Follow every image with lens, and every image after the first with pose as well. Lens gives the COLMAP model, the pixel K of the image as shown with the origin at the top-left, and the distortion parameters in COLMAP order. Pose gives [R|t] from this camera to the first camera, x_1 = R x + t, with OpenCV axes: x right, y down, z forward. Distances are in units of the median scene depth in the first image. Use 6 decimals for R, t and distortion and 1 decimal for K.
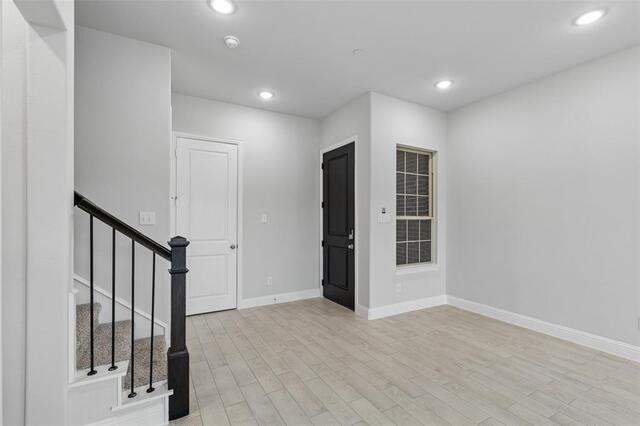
lens RADIAL K [[290.9, 0, 321.7], [0, 290.9, 218.1], [0, 0, 1]] dist [0.018285, 0.000272]
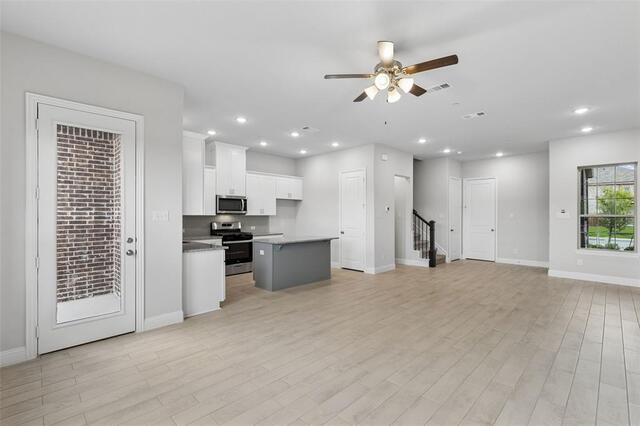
lens RADIAL K [[290.9, 0, 321.3], [0, 290.9, 212.8], [0, 0, 1]] dist [0.018285, 0.000272]
pose [[0.255697, -0.005896, -0.966739, 2.217014], [-0.001778, 0.999977, -0.006569, -0.007312], [0.966755, 0.003399, 0.255681, -1.078550]]
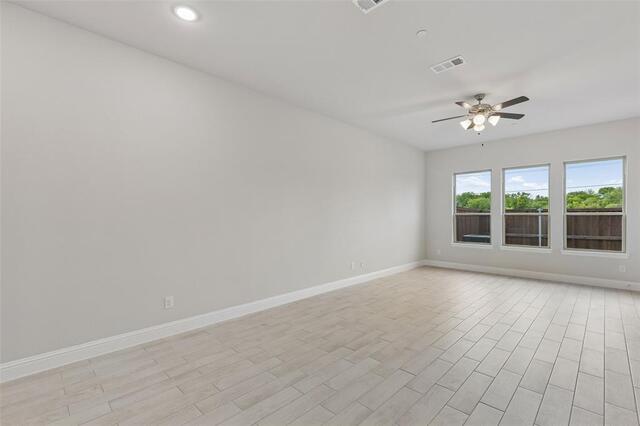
lens RADIAL K [[290.9, 0, 324.4], [0, 290.9, 212.8], [0, 0, 1]] dist [0.018285, 0.000272]
pose [[-0.272892, 0.010094, 0.961992, -0.202762], [-0.000620, 0.999943, -0.010668, 0.020115], [-0.962045, -0.003508, -0.272870, 0.777332]]
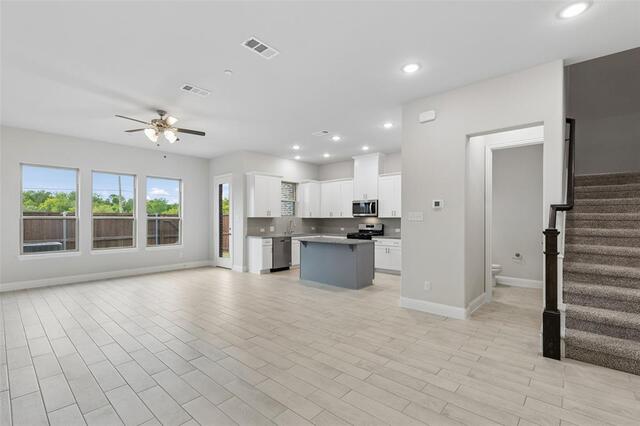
lens RADIAL K [[290.9, 0, 323.7], [0, 290.9, 218.2], [0, 0, 1]] dist [0.018285, 0.000272]
pose [[-0.950677, -0.001557, -0.310178, 0.749293], [-0.000126, 0.999989, -0.004634, 0.019547], [0.310182, -0.004366, -0.950667, 1.553914]]
